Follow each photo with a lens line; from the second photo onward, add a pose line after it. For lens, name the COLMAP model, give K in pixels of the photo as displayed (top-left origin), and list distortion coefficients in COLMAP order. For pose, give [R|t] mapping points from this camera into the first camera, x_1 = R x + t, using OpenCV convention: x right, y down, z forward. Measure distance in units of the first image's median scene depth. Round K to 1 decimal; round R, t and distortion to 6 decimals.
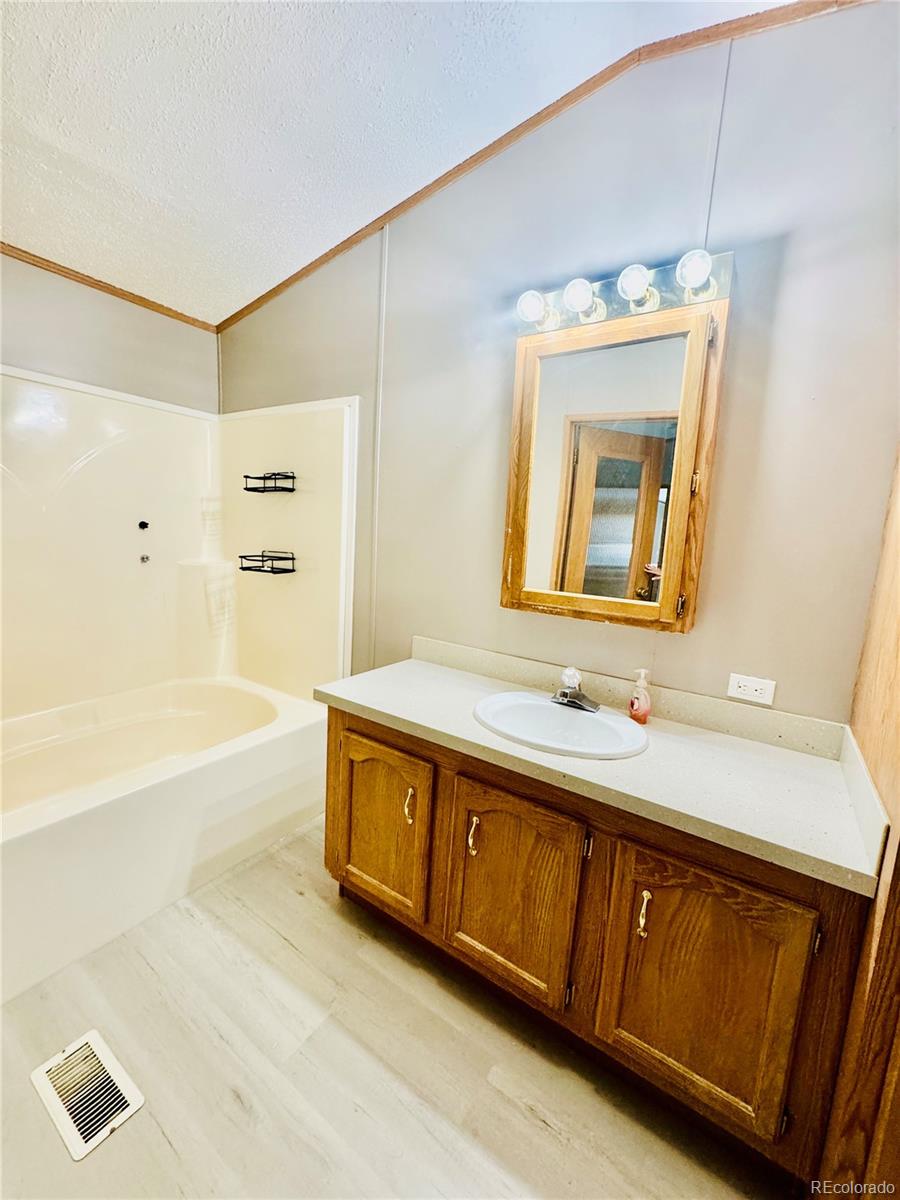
lens RADIAL K [[480.9, 0, 445.9], [0, 480.9, 598.9], [0, 0, 1]] dist [-0.002668, -0.000371]
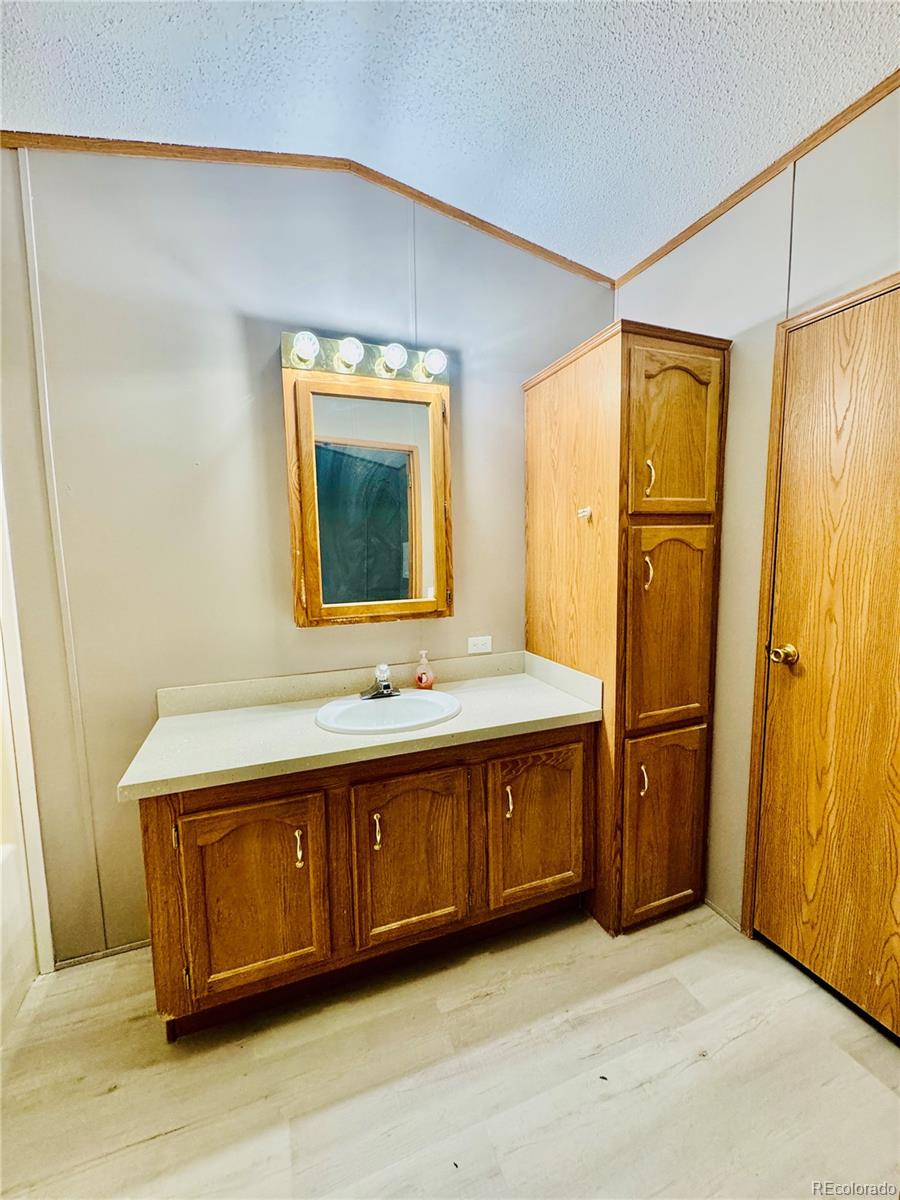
lens RADIAL K [[480.9, 0, 455.2], [0, 480.9, 598.5], [0, 0, 1]] dist [-0.002668, -0.000371]
pose [[0.567378, -0.145888, 0.810432, -0.549596], [0.162189, 0.984701, 0.063711, -0.059190], [-0.807327, 0.095295, 0.582359, 0.143644]]
